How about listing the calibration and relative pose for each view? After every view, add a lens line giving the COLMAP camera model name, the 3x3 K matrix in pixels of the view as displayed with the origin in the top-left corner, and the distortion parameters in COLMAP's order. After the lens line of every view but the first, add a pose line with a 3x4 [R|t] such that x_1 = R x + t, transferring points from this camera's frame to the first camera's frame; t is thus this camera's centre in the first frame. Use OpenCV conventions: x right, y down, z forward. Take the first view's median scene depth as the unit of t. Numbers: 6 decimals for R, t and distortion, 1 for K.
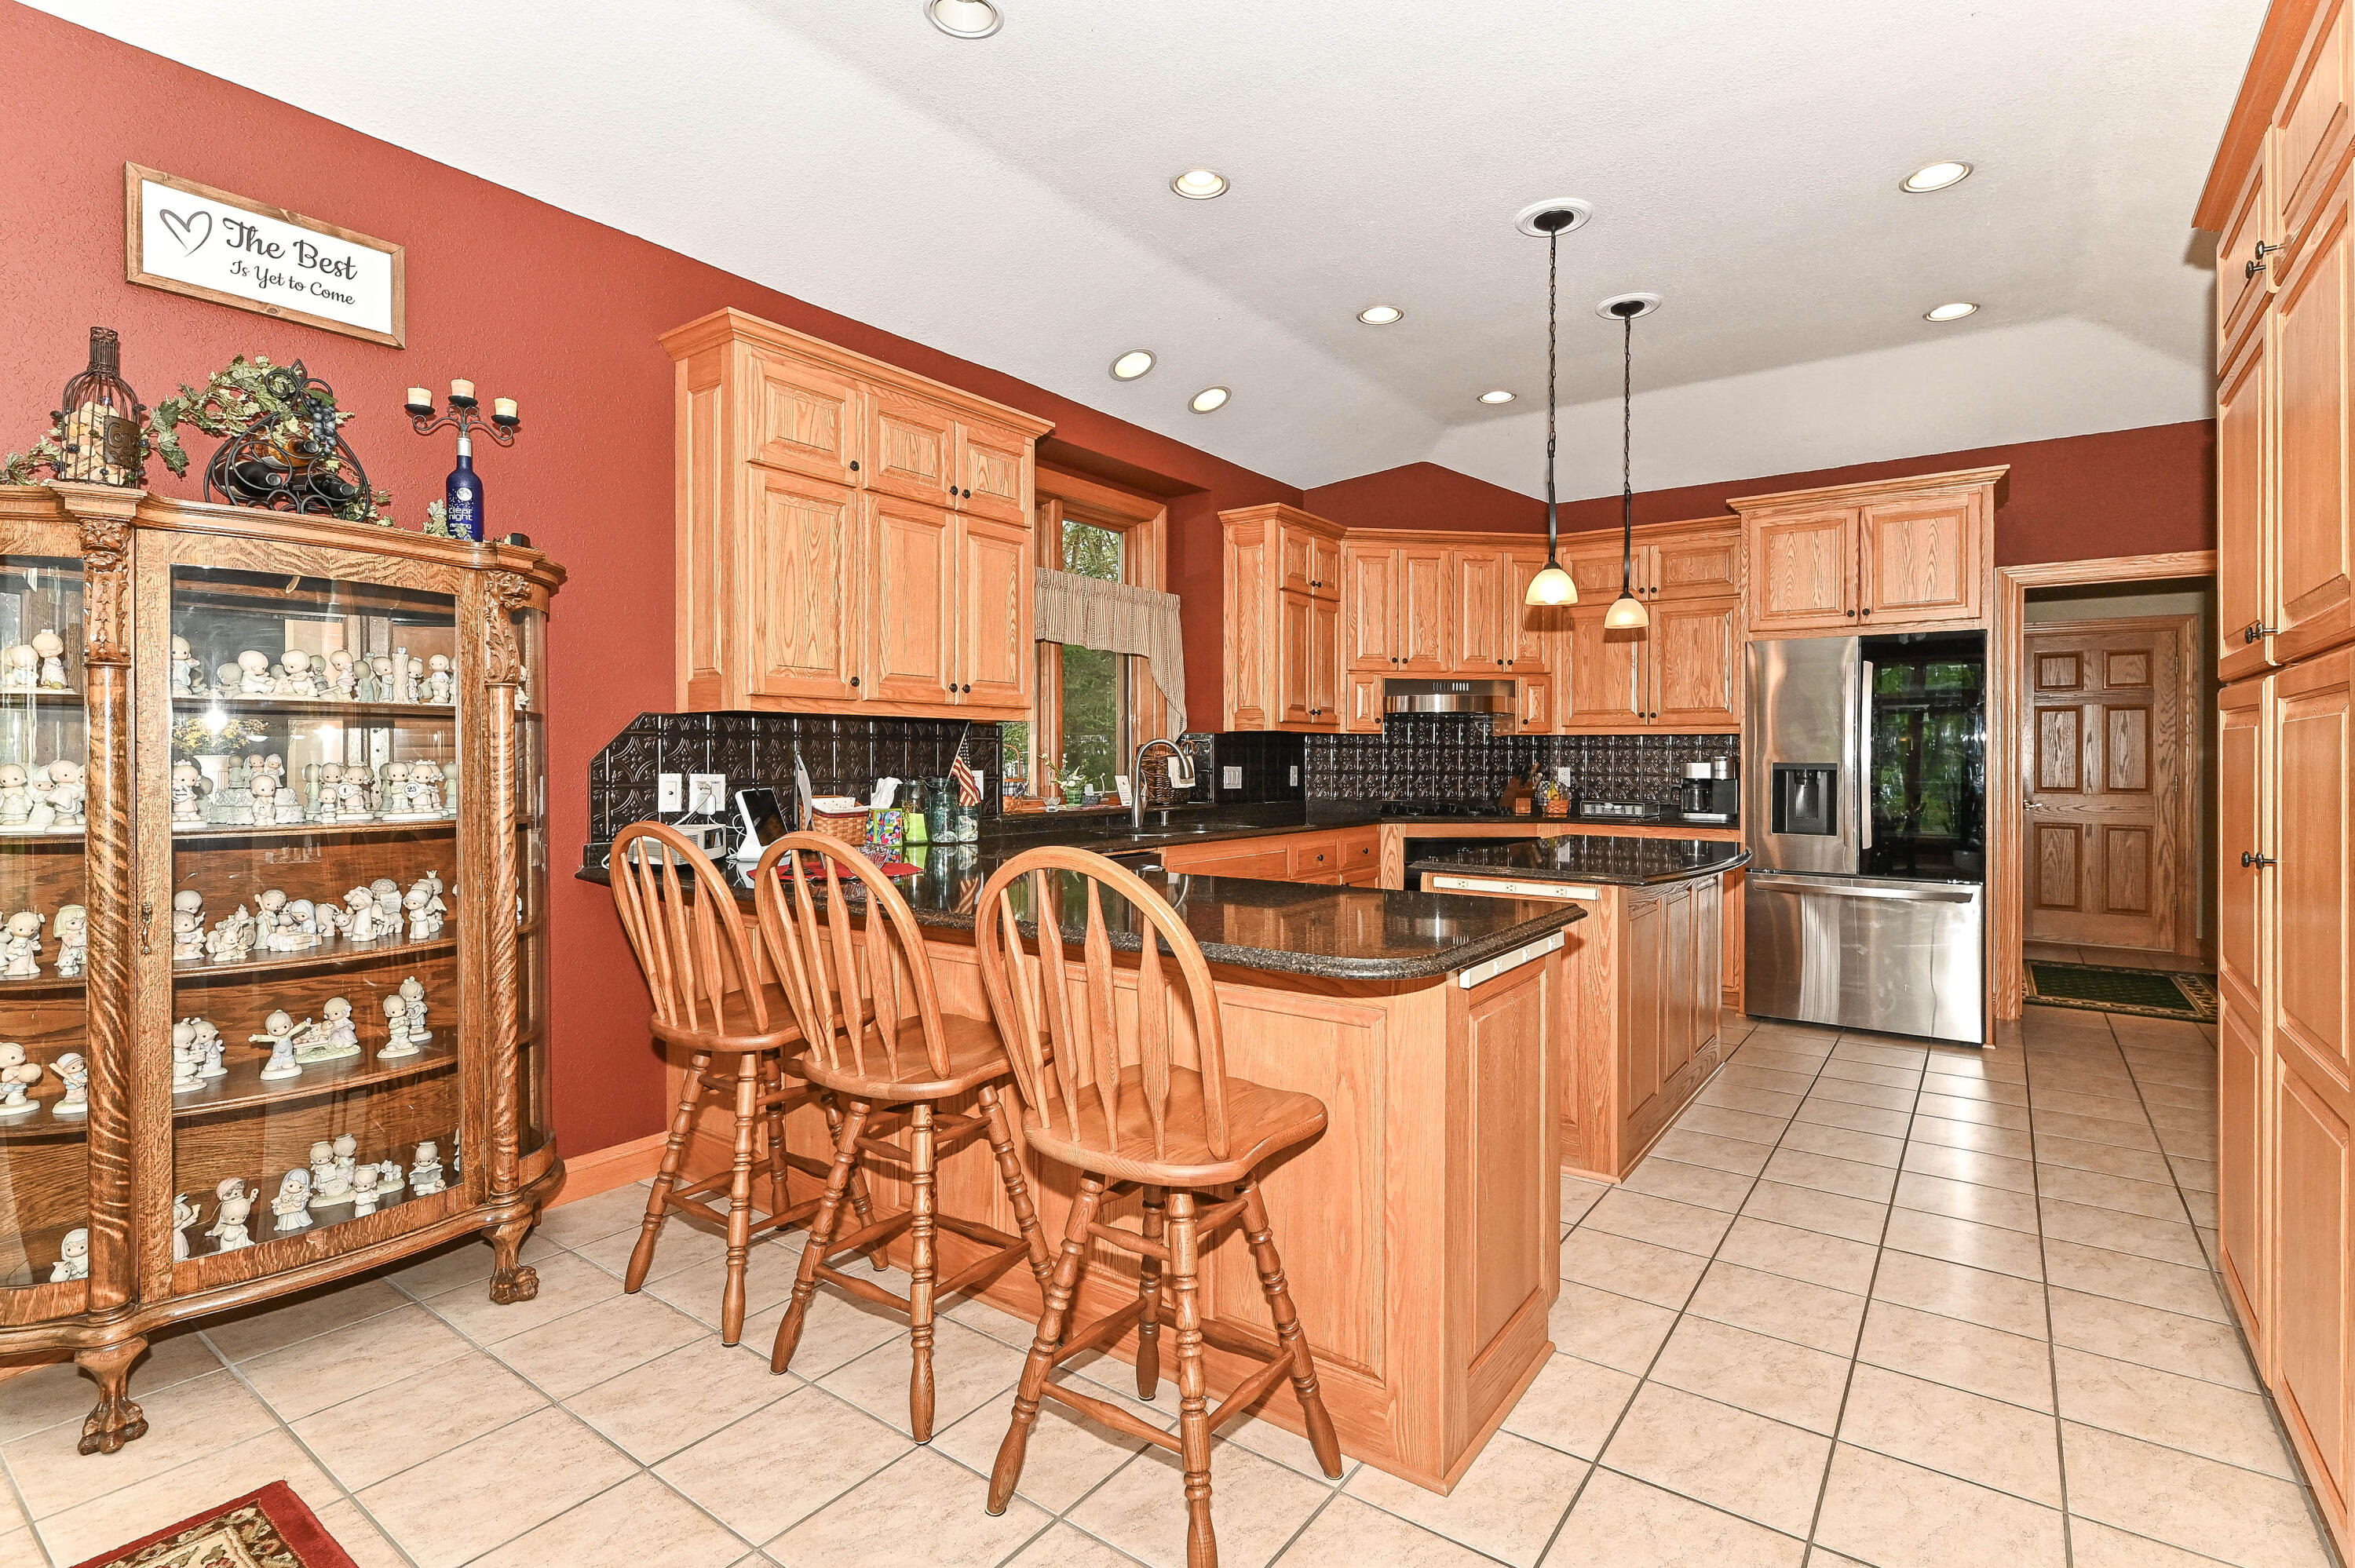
lens RADIAL K [[1112.2, 0, 1180.0], [0, 1112.2, 767.8], [0, 0, 1]] dist [0.000535, 0.000090]
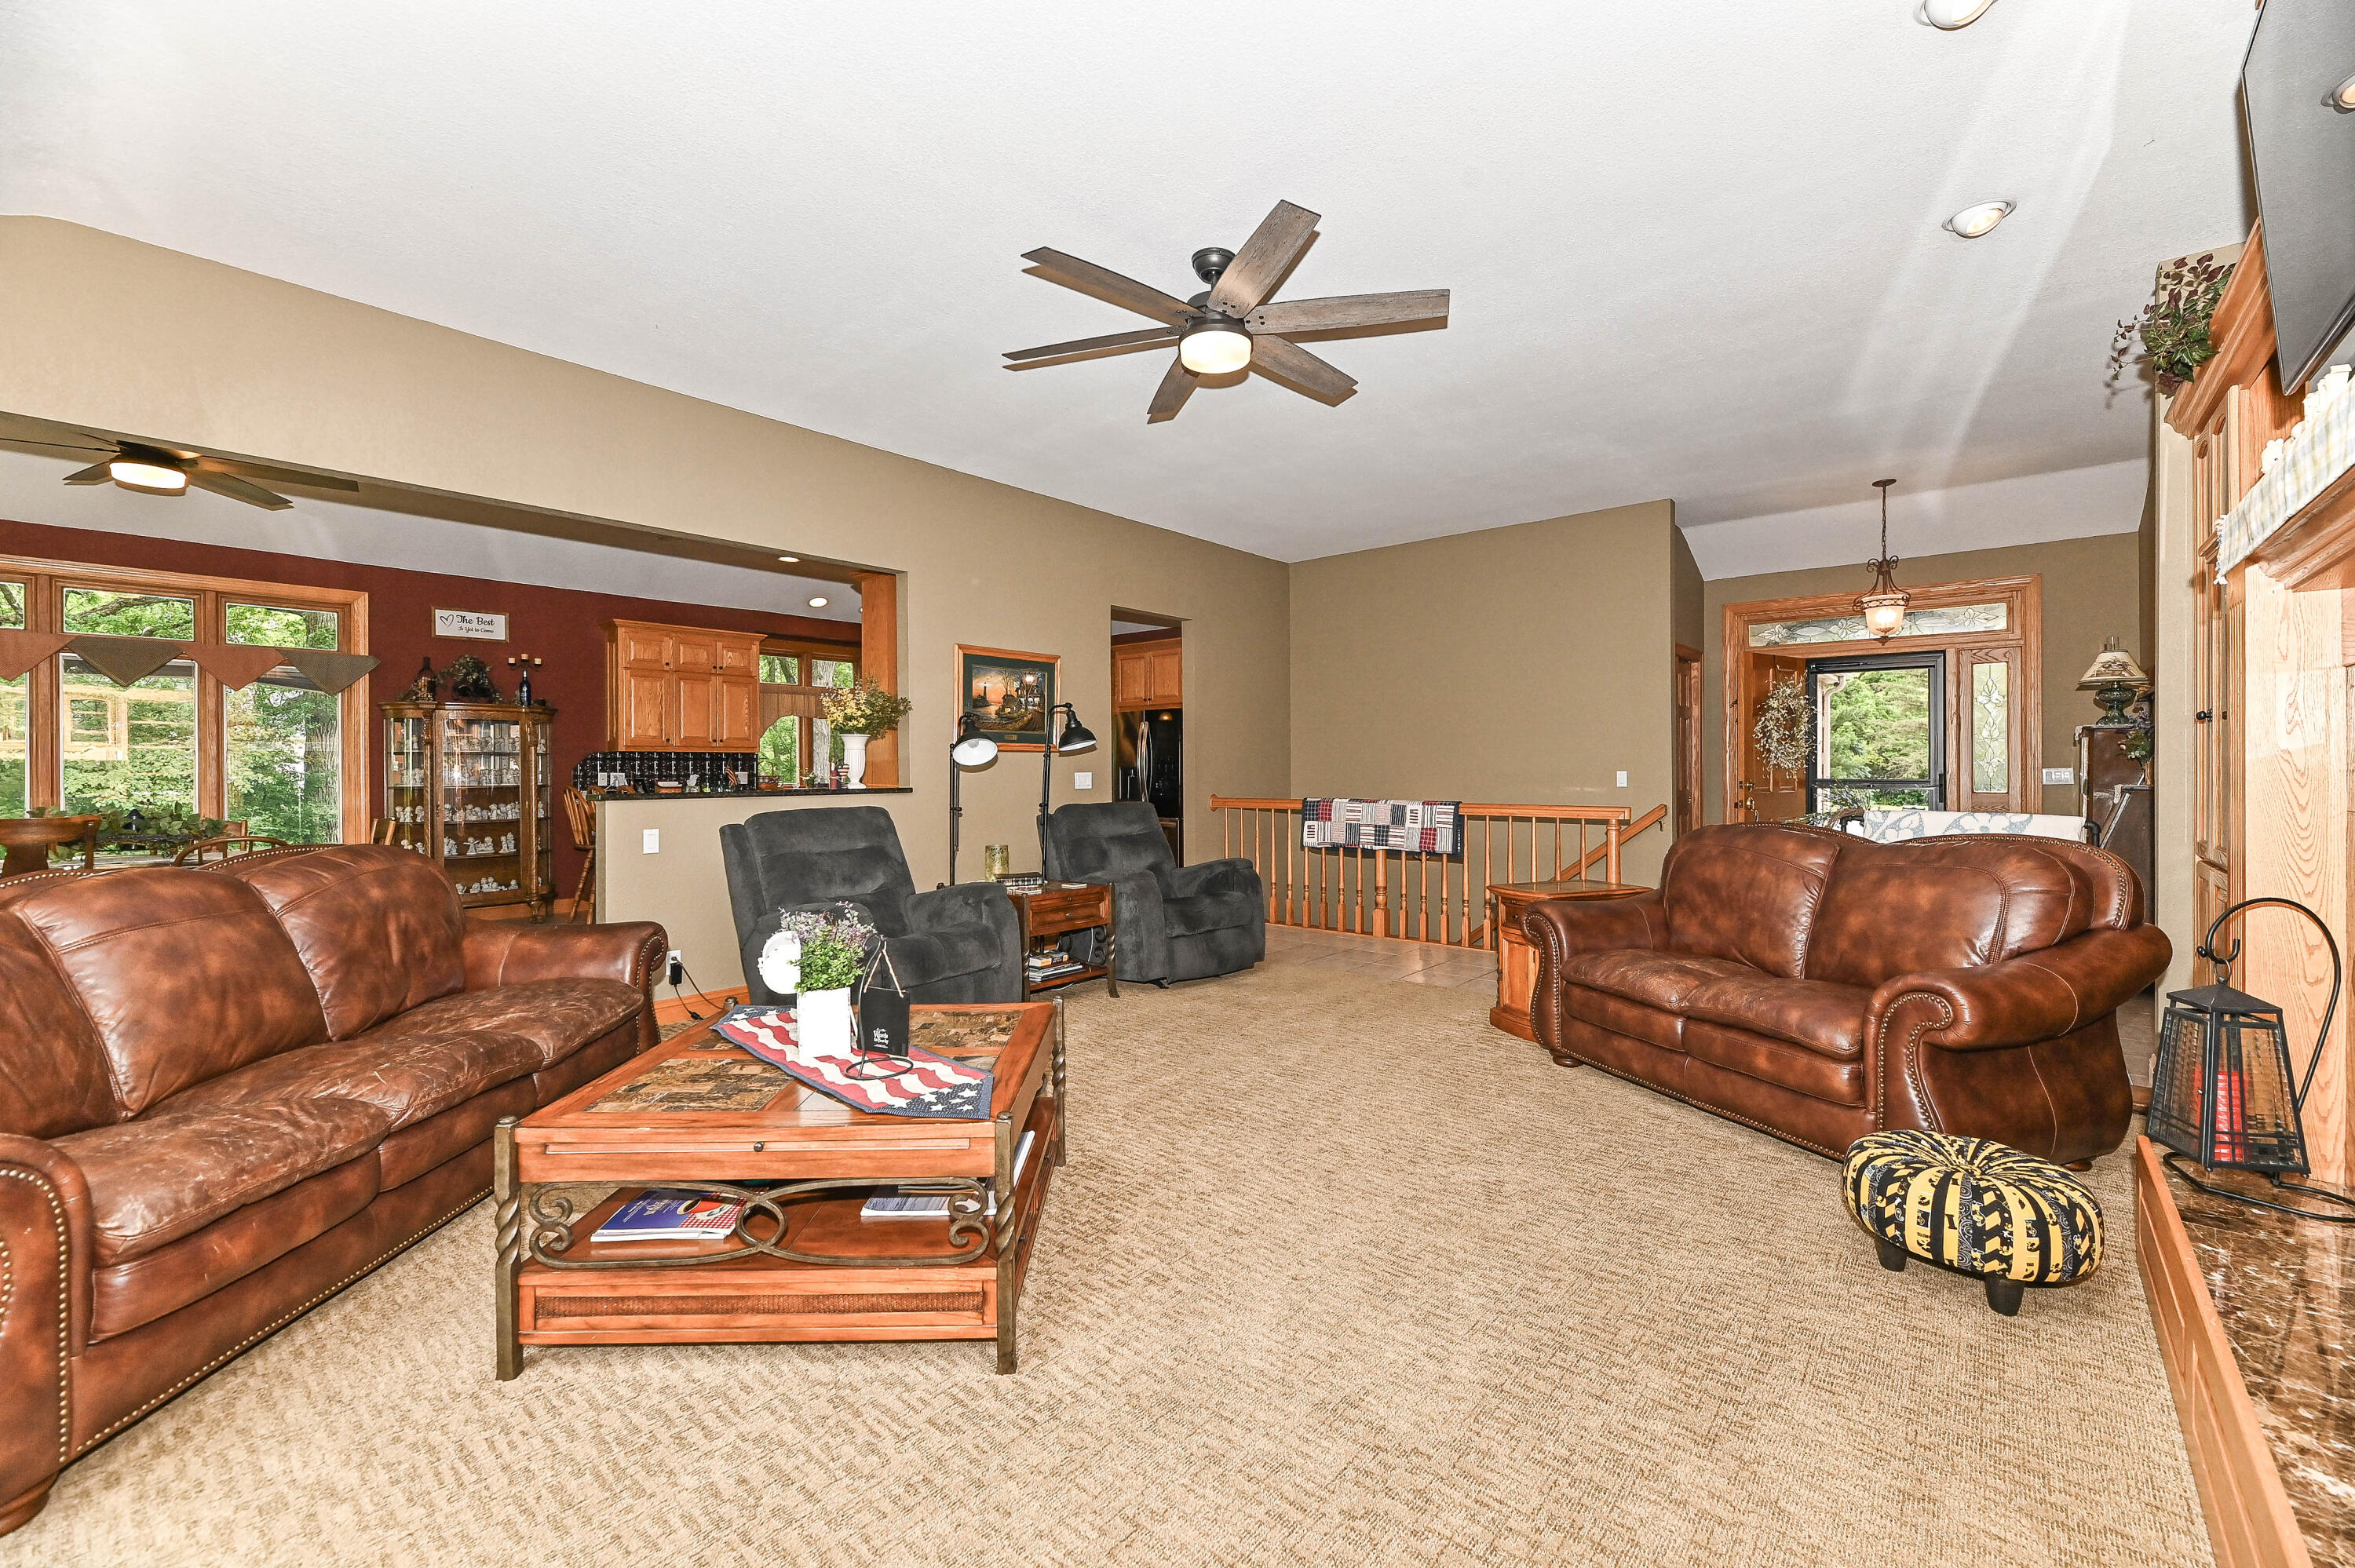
lens RADIAL K [[959.1, 0, 1194.3], [0, 959.1, 774.0], [0, 0, 1]] dist [-0.002436, -0.000795]
pose [[0.997312, -0.004117, -0.073162, 1.671296], [0.004261, 0.999989, 0.001813, 0.015010], [0.073154, -0.002120, 0.997318, -1.833973]]
